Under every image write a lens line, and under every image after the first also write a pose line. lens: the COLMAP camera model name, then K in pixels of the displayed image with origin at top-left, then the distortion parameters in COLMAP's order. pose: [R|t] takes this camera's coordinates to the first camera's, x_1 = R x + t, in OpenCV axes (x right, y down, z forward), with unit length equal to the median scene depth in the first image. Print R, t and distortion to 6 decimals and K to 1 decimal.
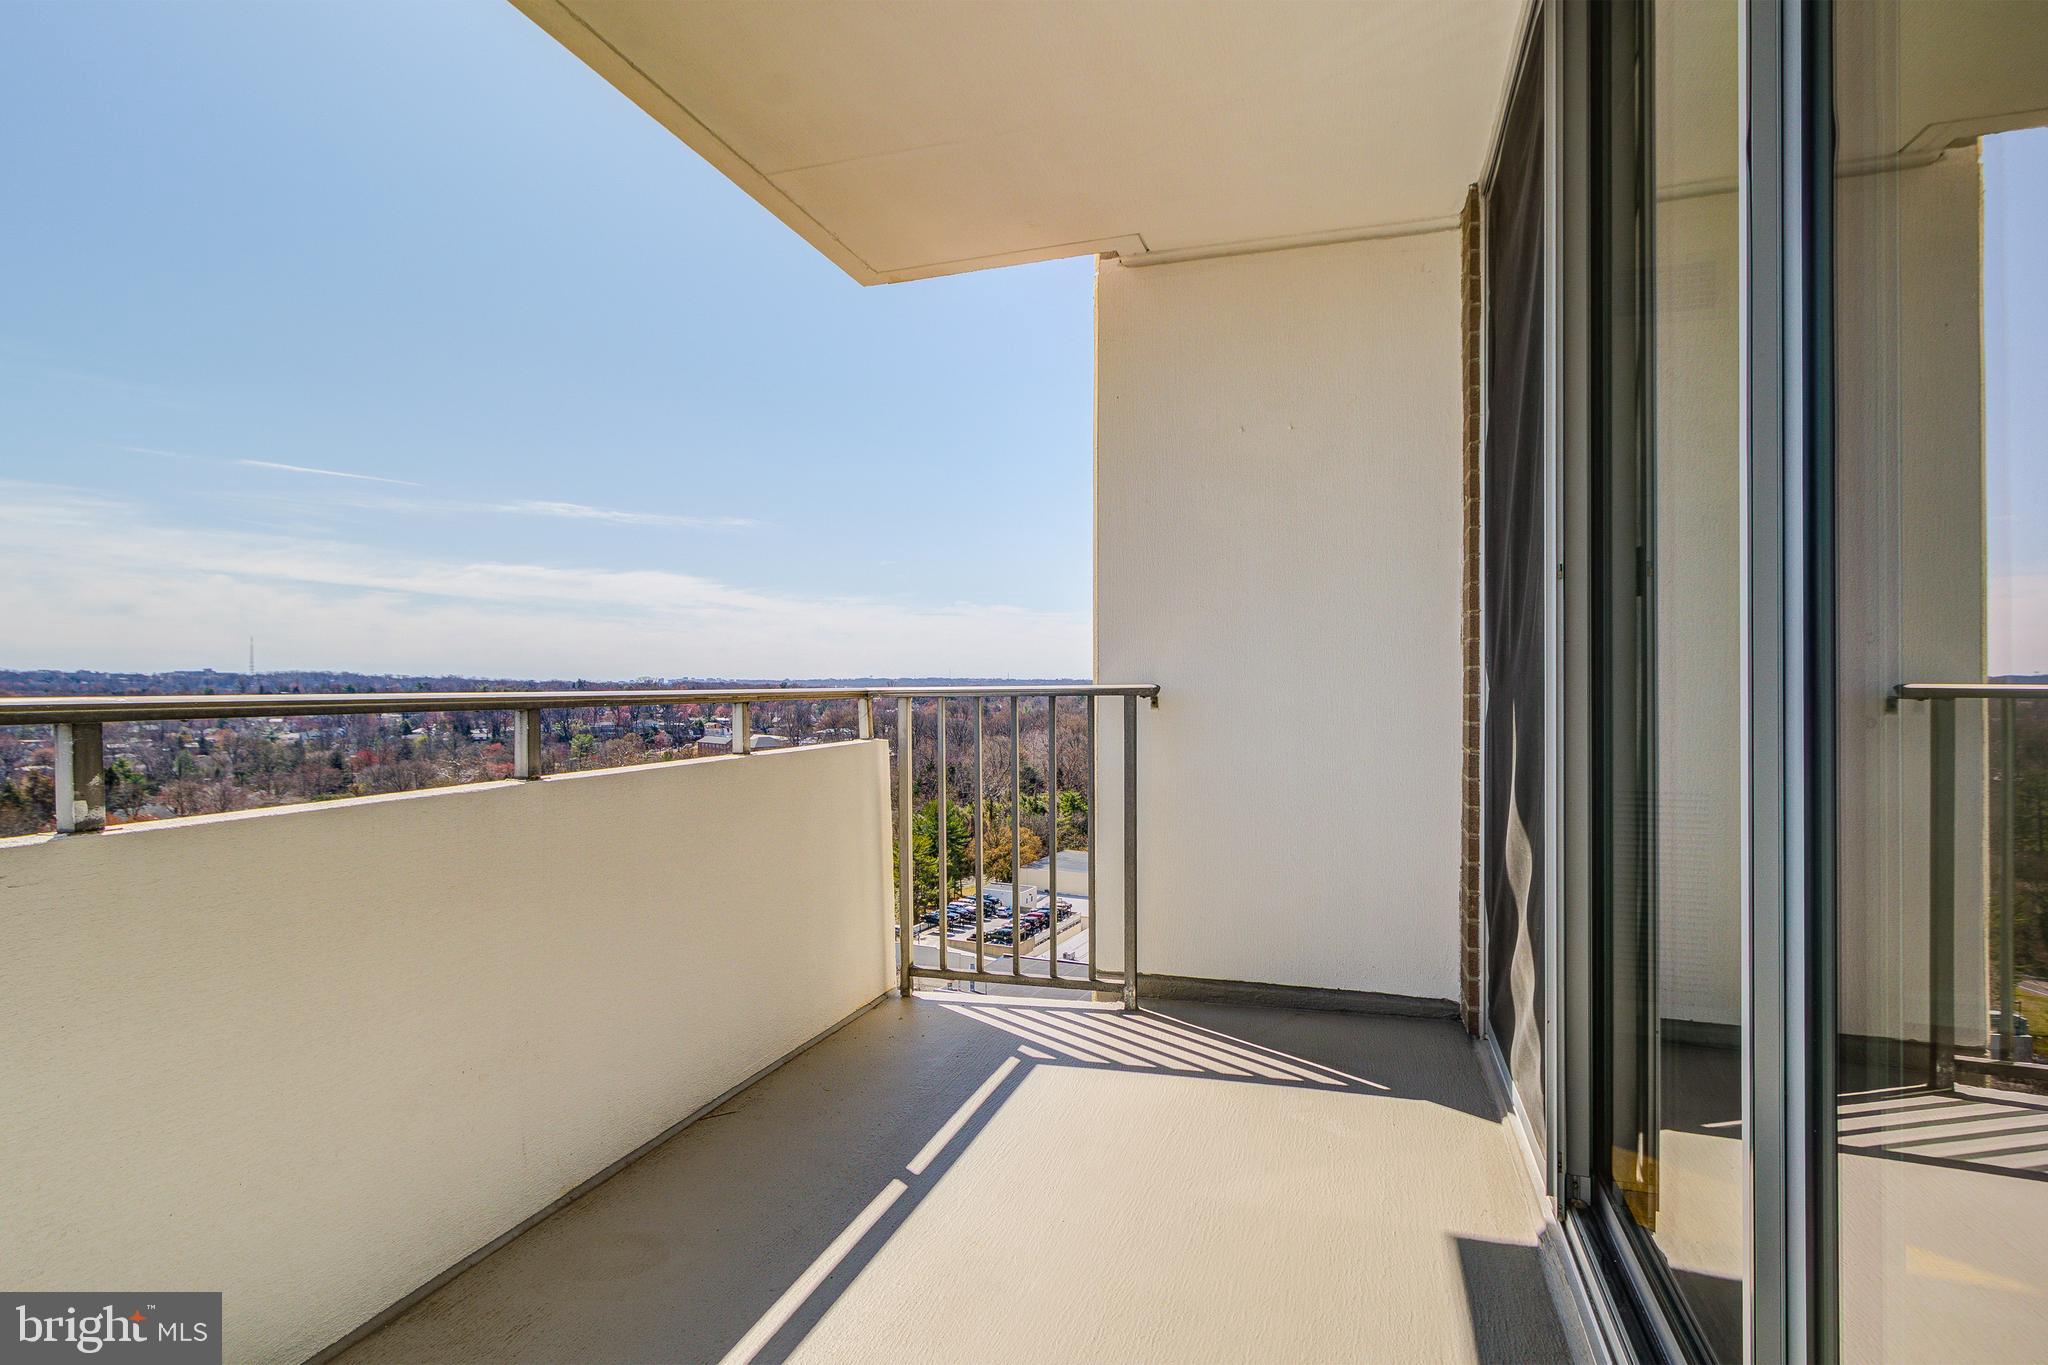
lens RADIAL K [[1075.9, 0, 1030.3], [0, 1075.9, 688.4], [0, 0, 1]] dist [0.025413, 0.002782]
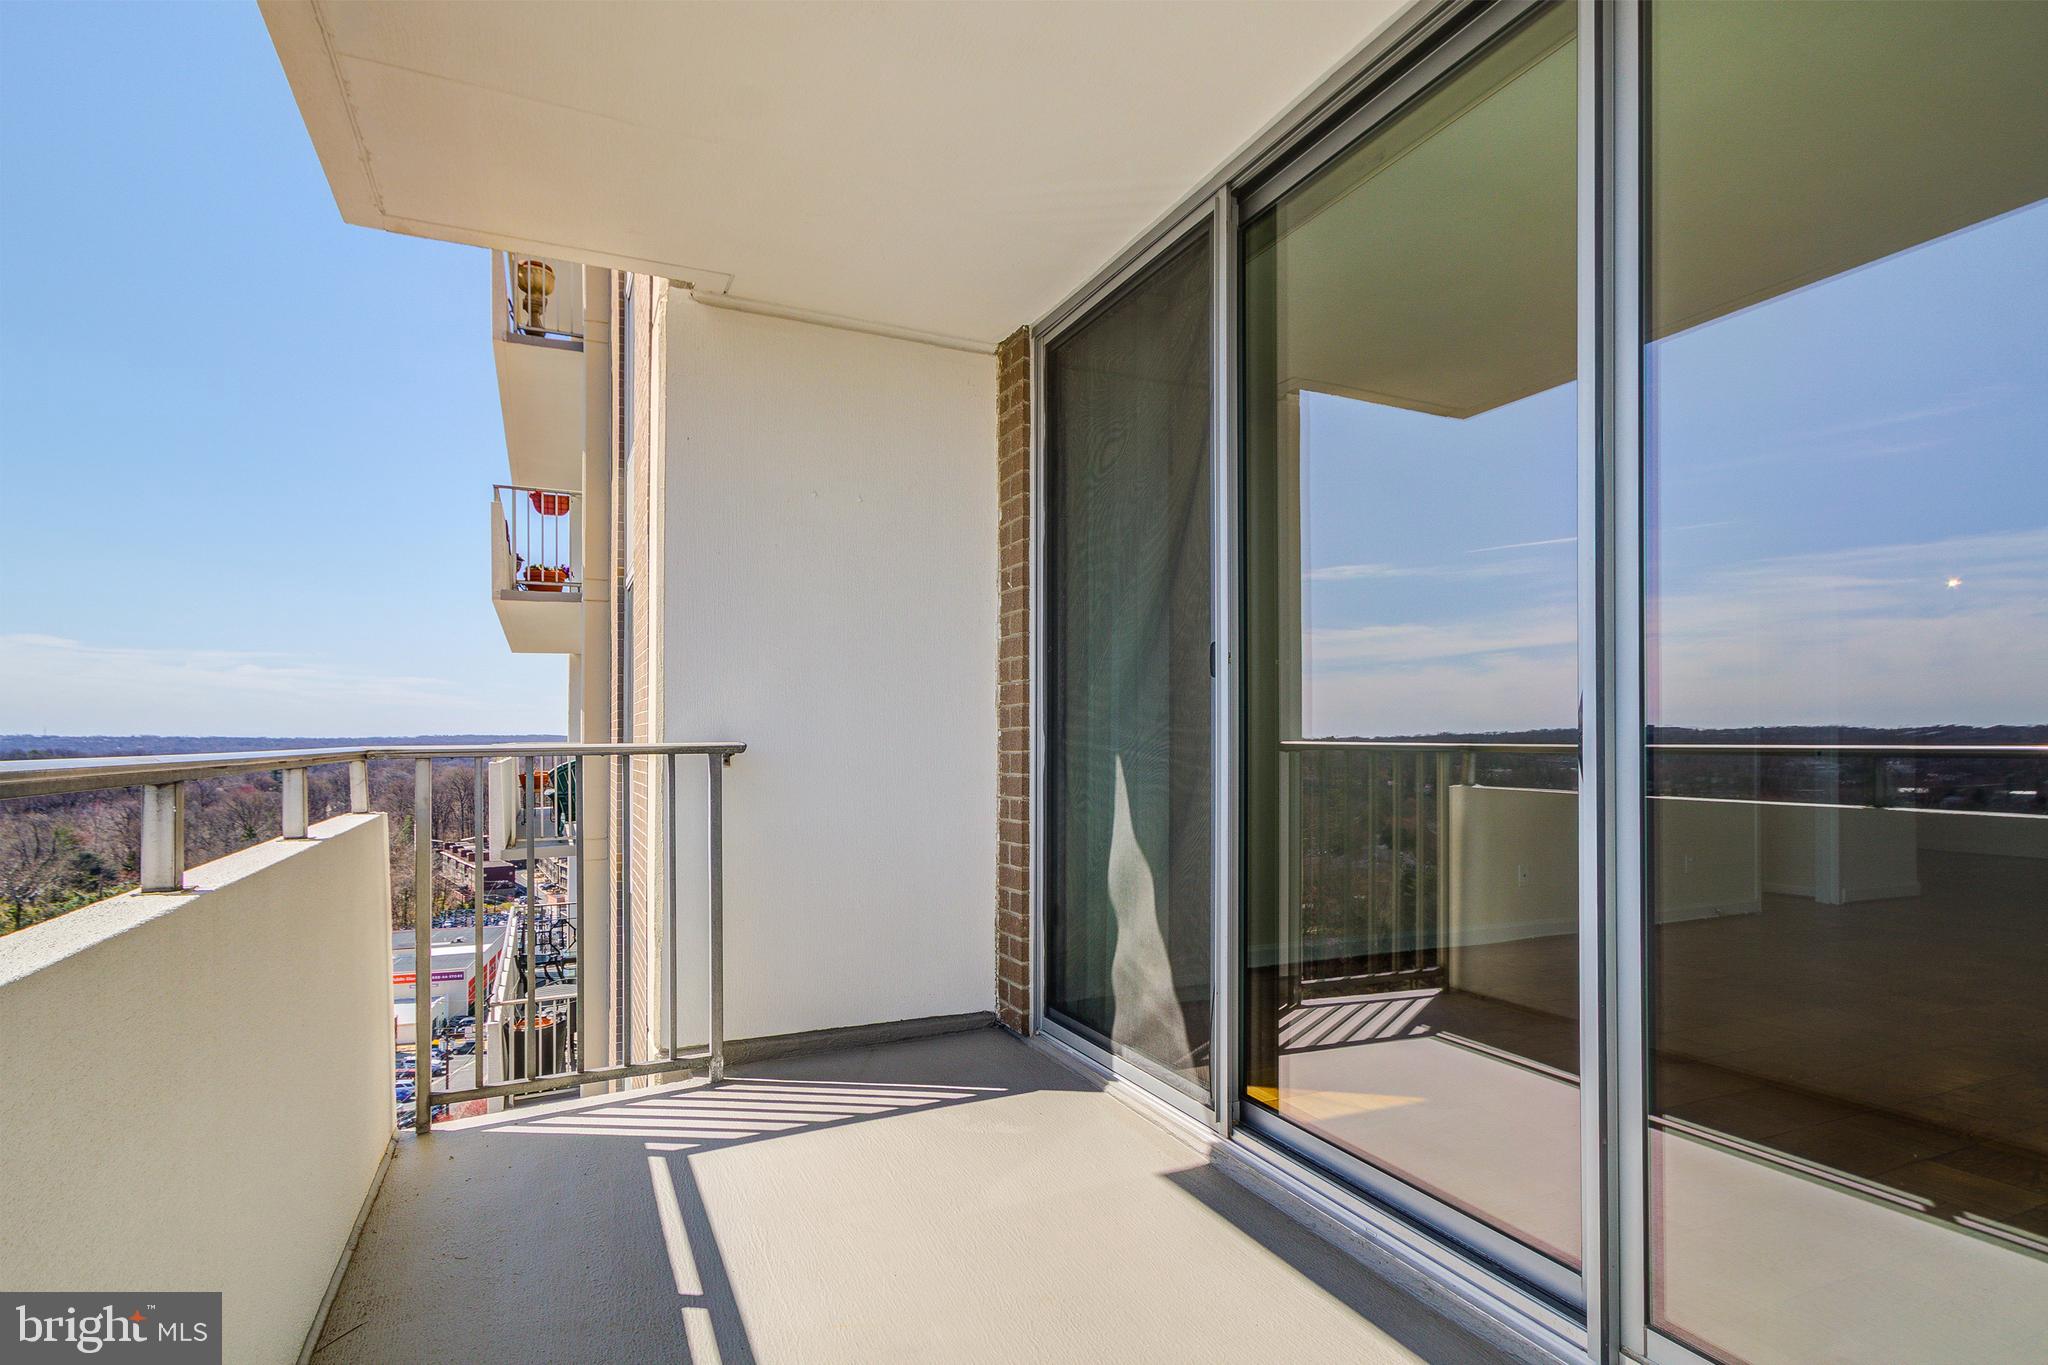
lens RADIAL K [[1048.0, 0, 1049.2], [0, 1048.0, 743.3], [0, 0, 1]] dist [0.036451, -0.000040]
pose [[0.740311, -0.001695, 0.672262, -0.317461], [0.003297, 0.999994, -0.001109, -0.000413], [-0.672256, 0.003038, 0.740312, 0.107854]]
